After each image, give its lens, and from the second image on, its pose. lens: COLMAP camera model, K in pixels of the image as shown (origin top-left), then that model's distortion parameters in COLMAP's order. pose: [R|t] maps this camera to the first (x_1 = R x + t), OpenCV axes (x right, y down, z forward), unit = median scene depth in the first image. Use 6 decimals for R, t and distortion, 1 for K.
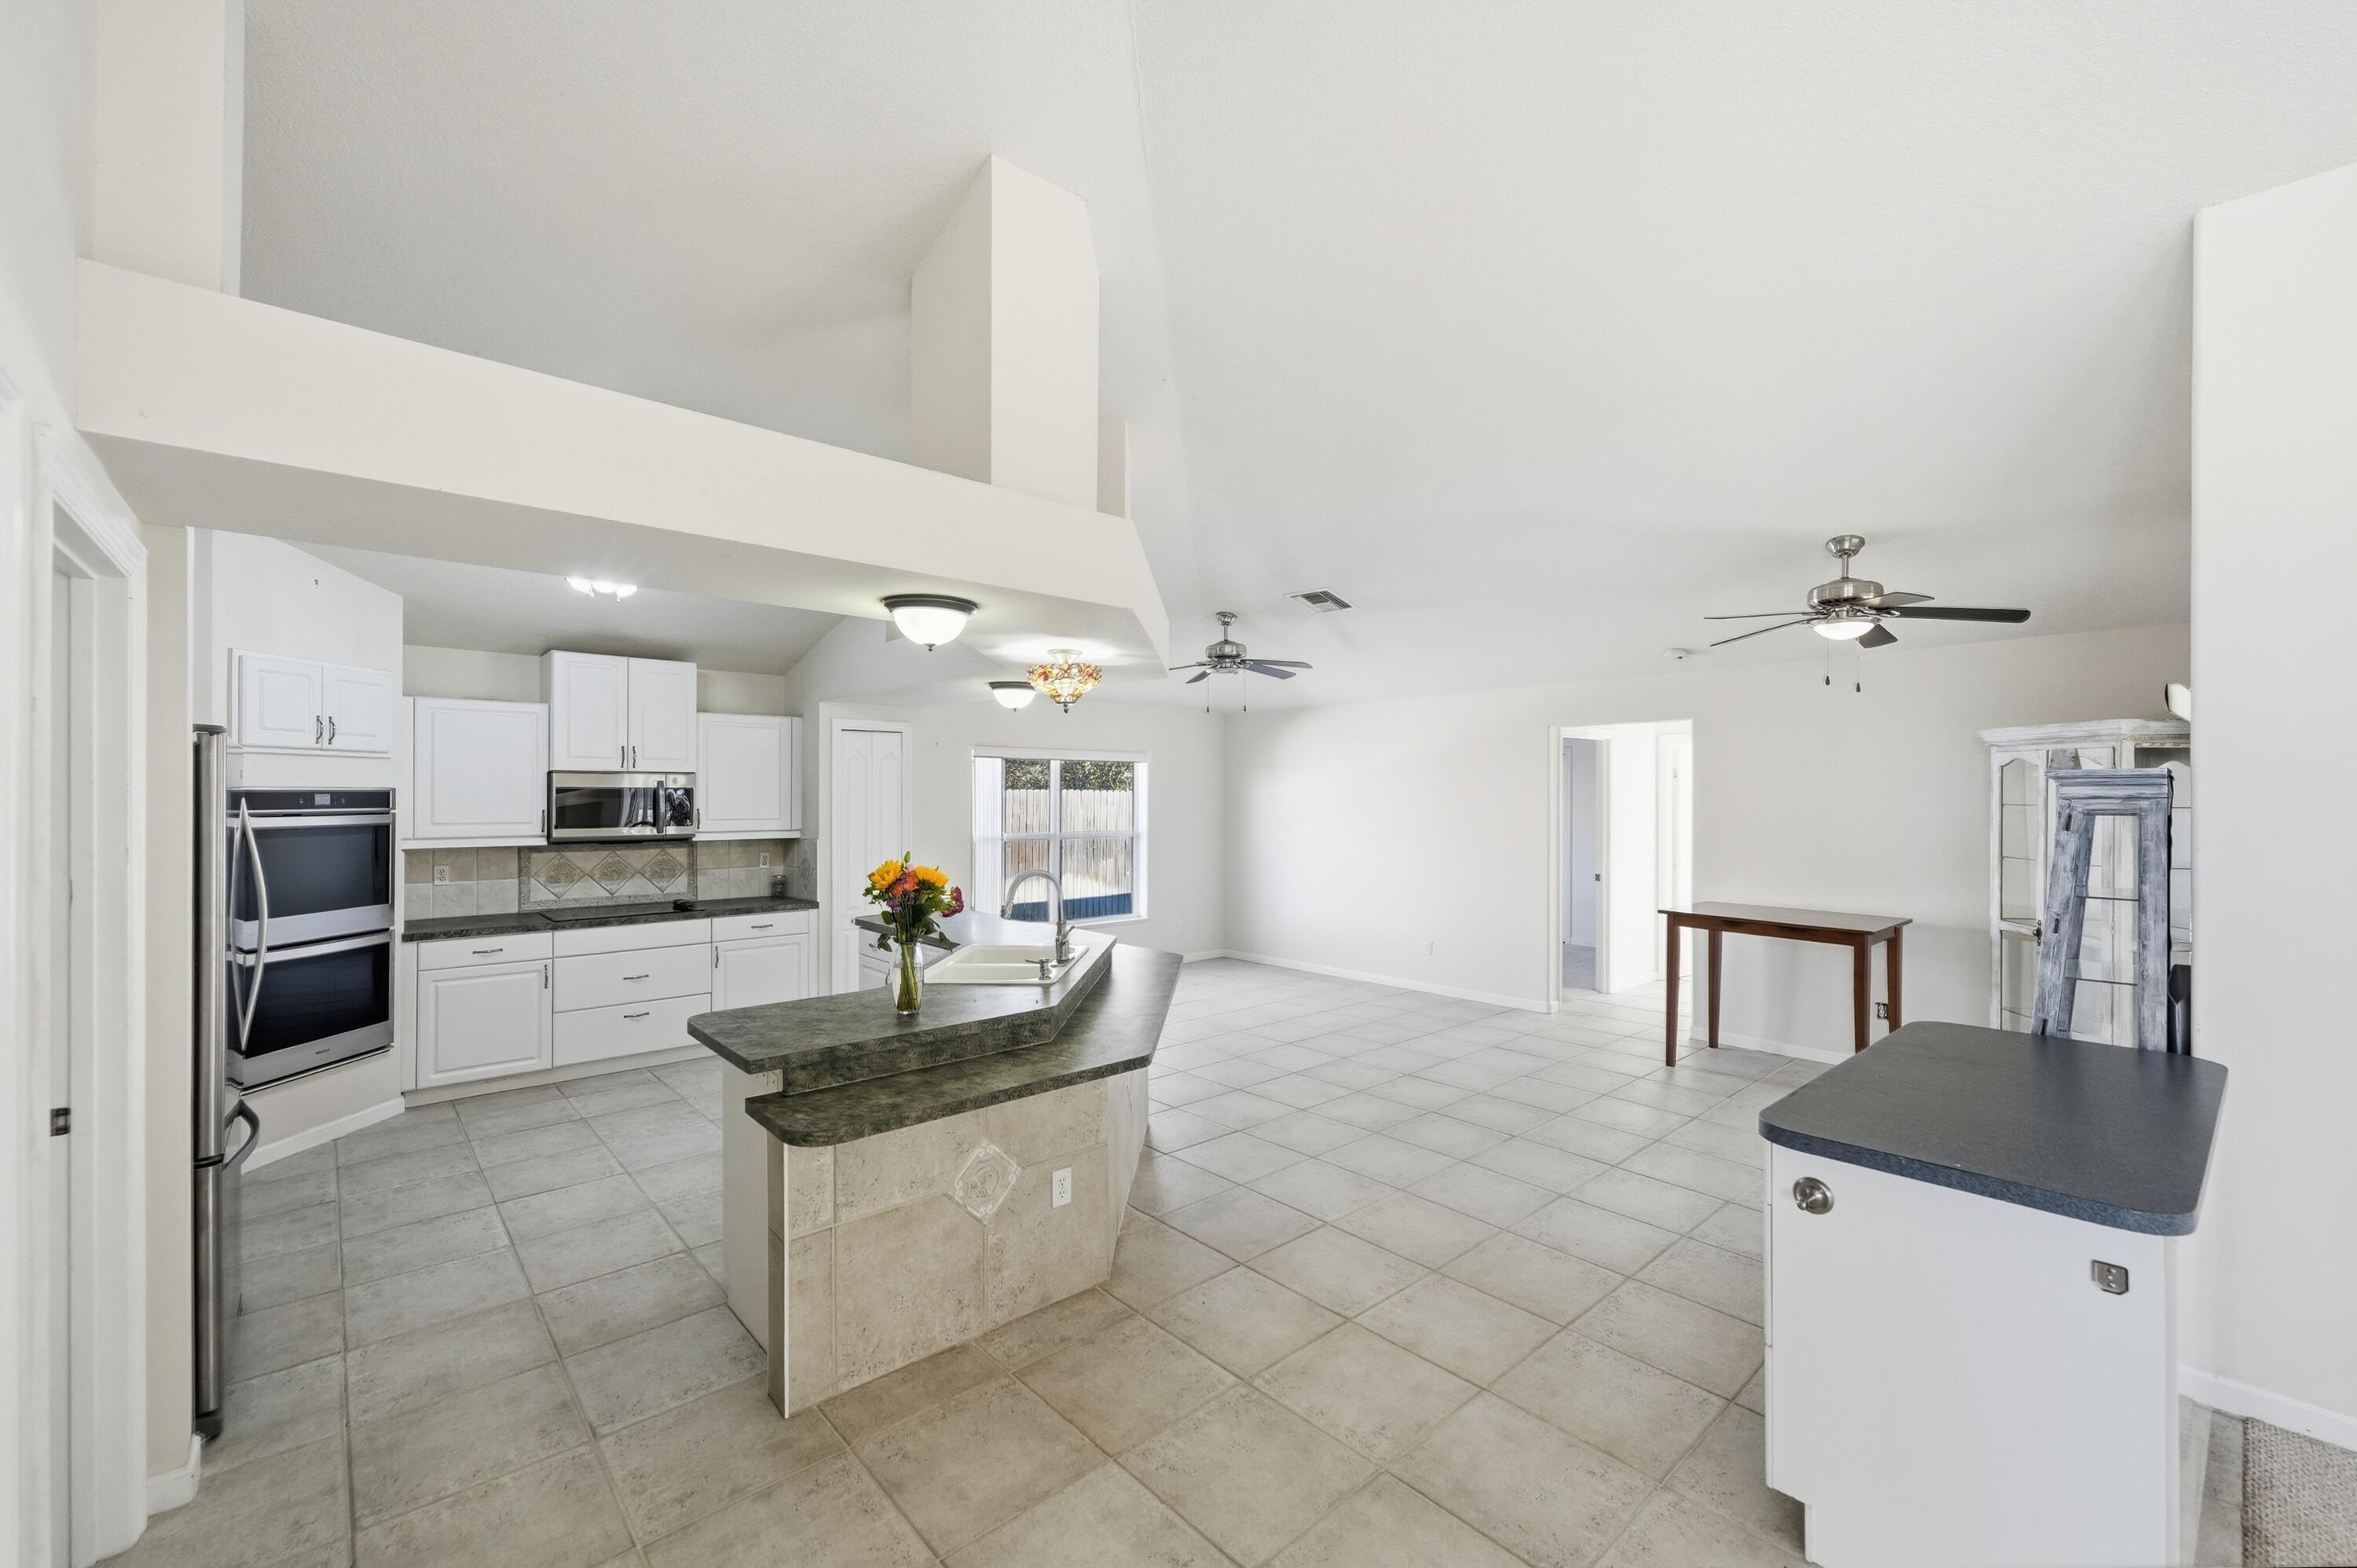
lens RADIAL K [[964.5, 0, 1171.4], [0, 964.5, 789.6], [0, 0, 1]] dist [0.001542, 0.000021]
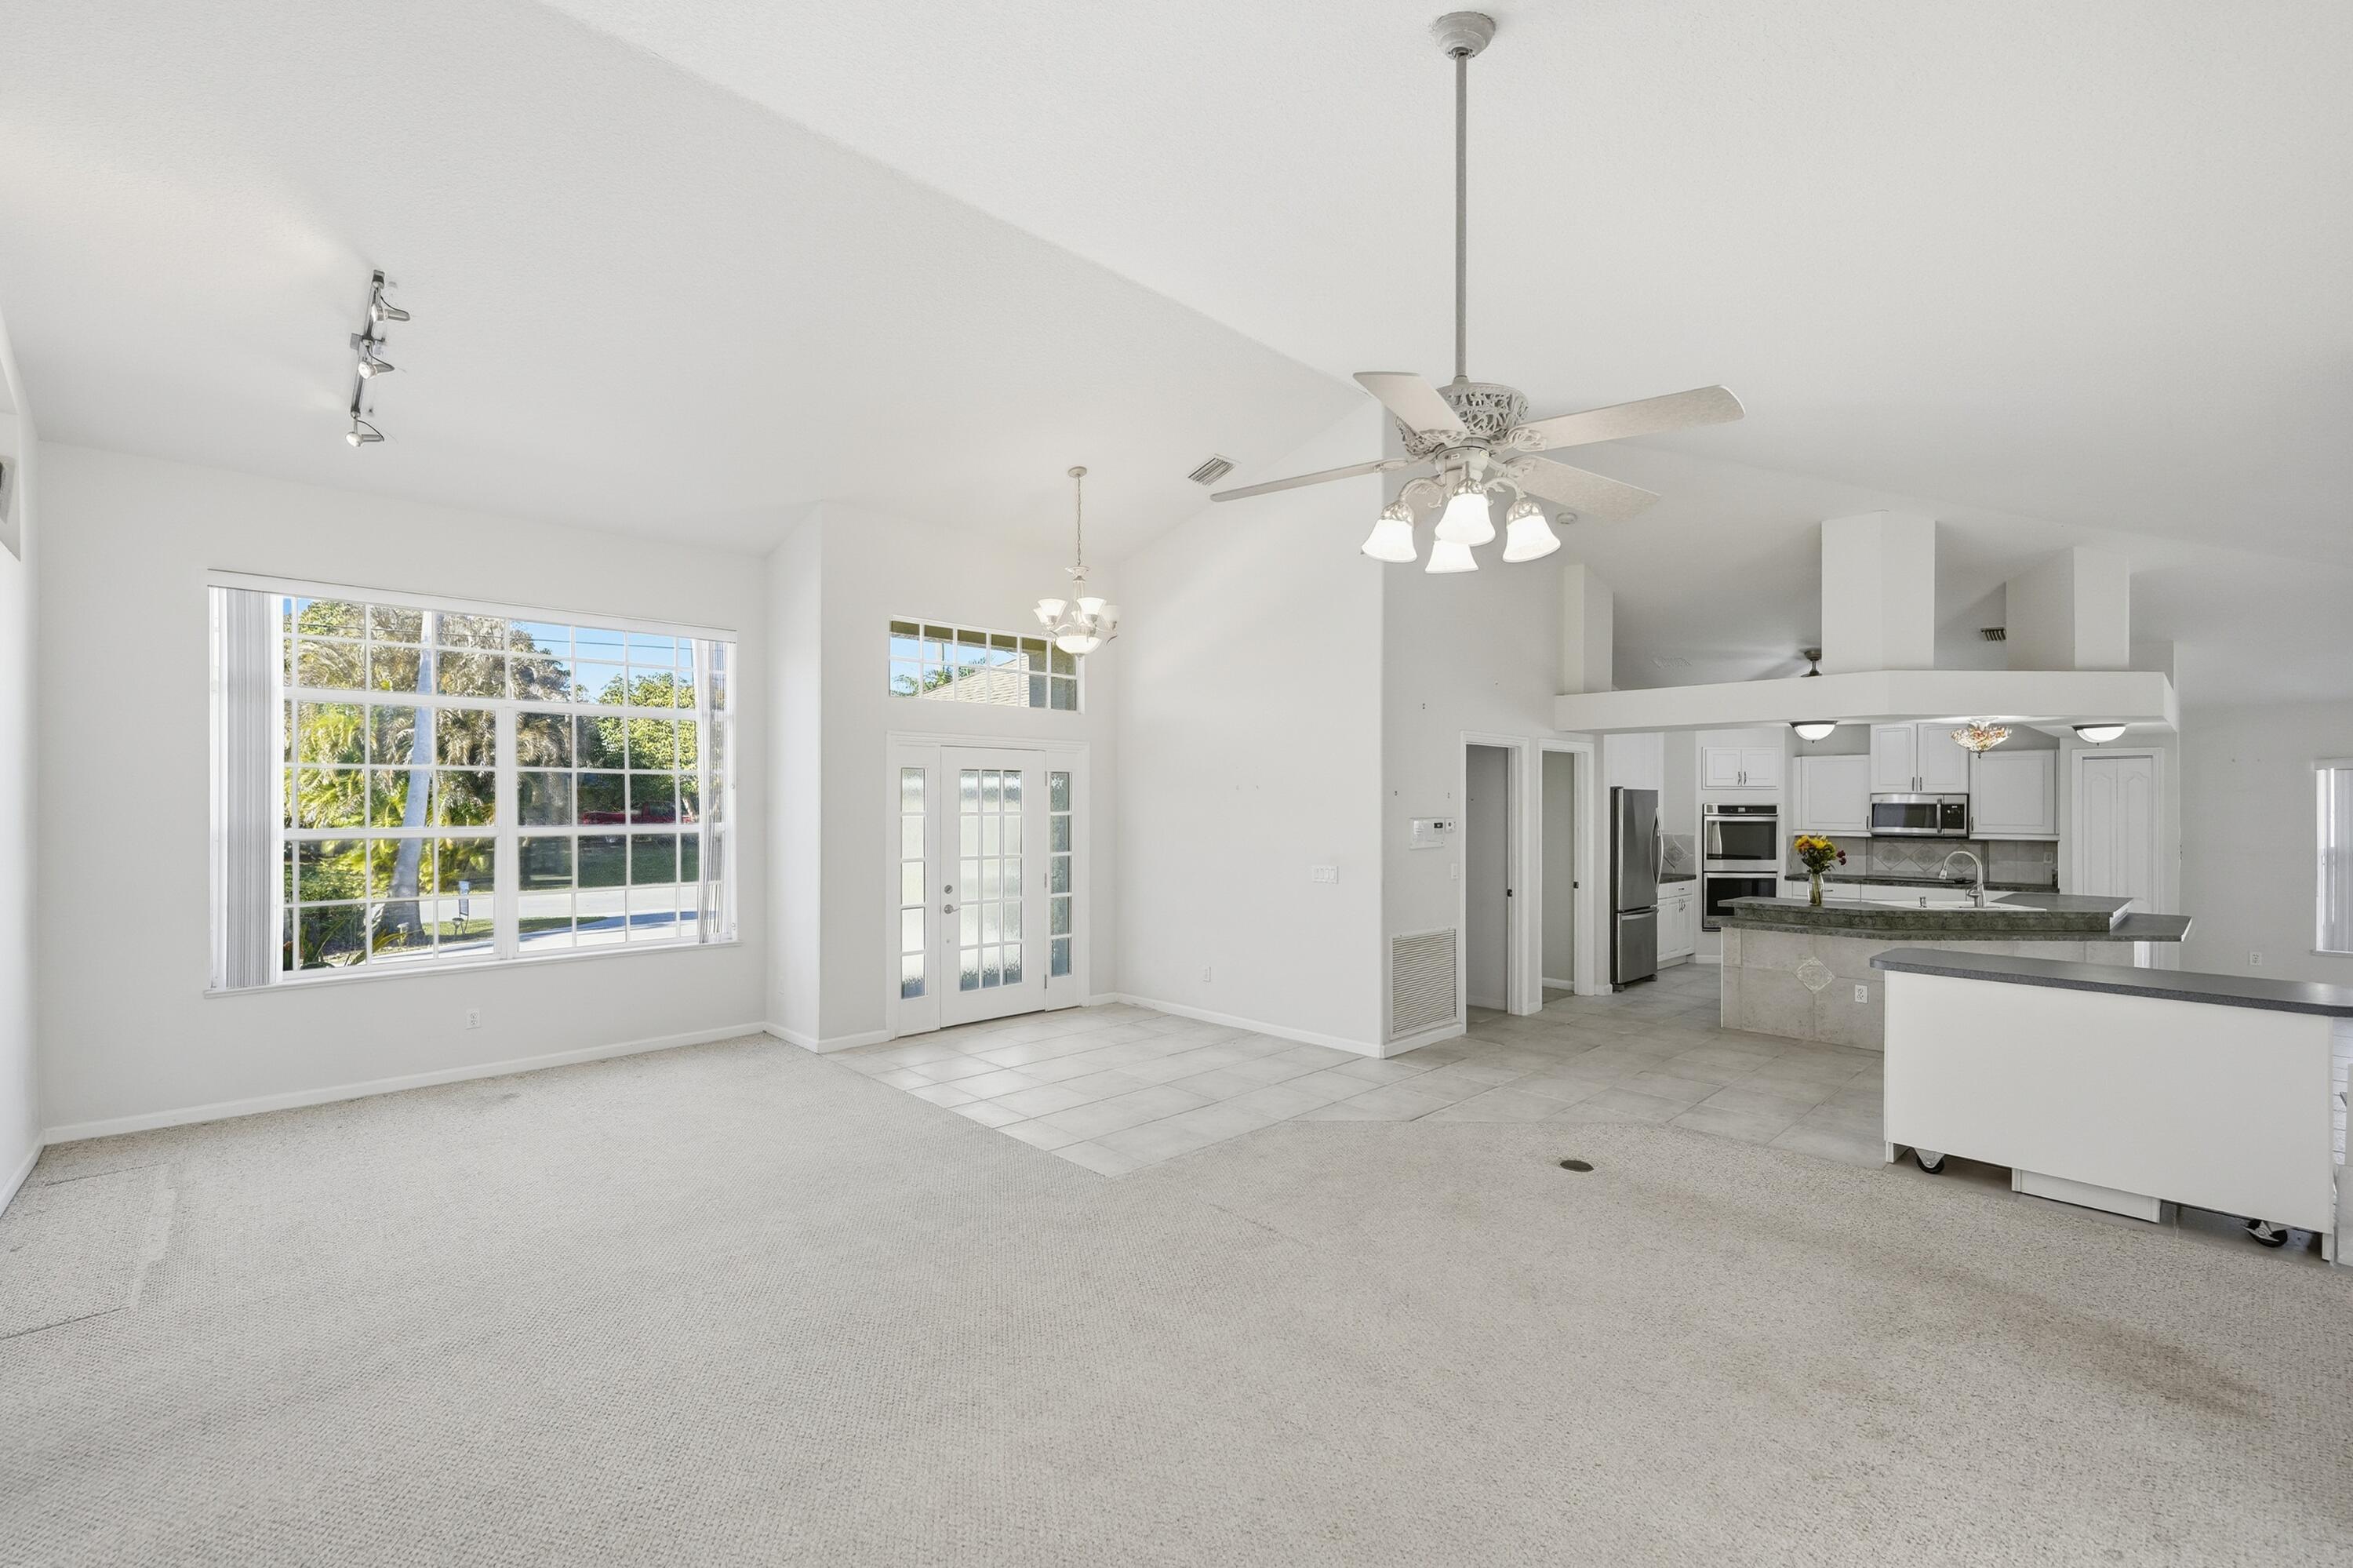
lens RADIAL K [[989.6, 0, 1169.8], [0, 989.6, 801.9], [0, 0, 1]] dist [-0.005583, 0.001014]
pose [[0.025249, -0.005405, -0.999667, 1.081837], [0.001292, 0.999985, -0.005375, 0.002749], [0.999680, -0.001156, 0.025255, -0.300782]]
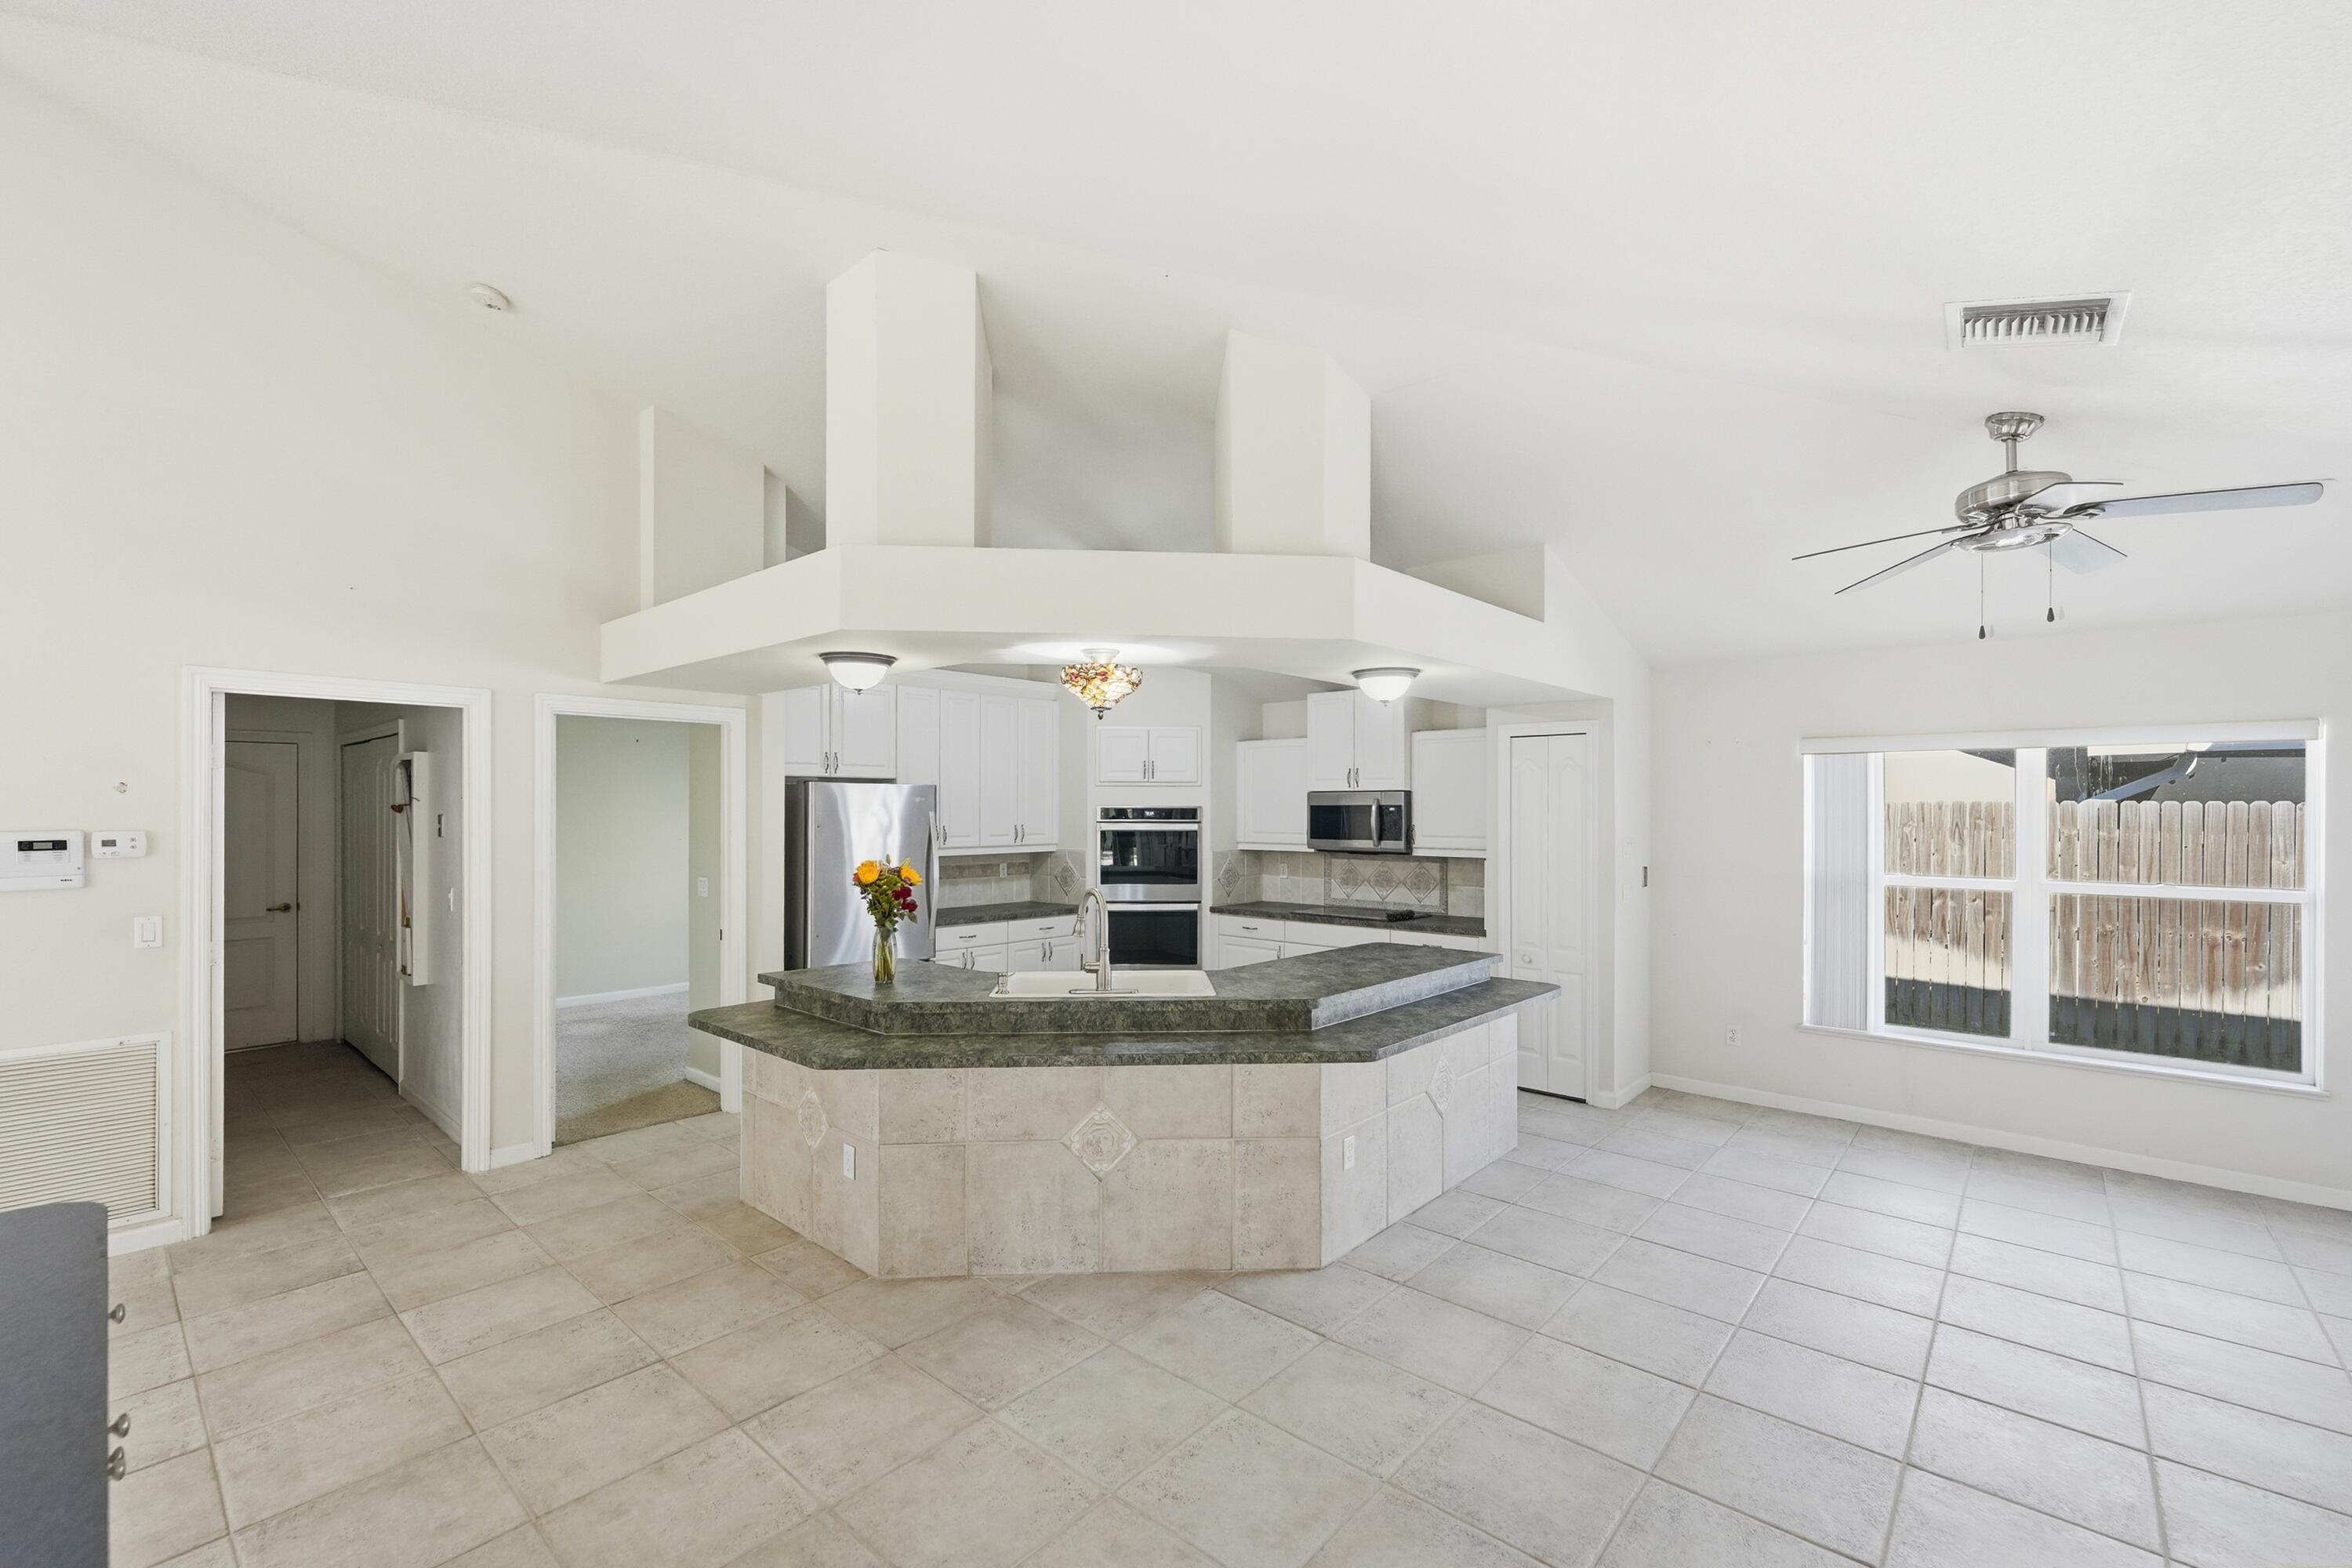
lens RADIAL K [[989.1, 0, 1188.8], [0, 989.1, 812.4], [0, 0, 1]] dist [-0.005583, 0.001014]
pose [[0.123796, 0.000347, -0.992308, 0.576408], [0.001601, 0.999999, 0.000549, 0.005904], [0.992306, -0.001657, 0.123795, 0.677795]]
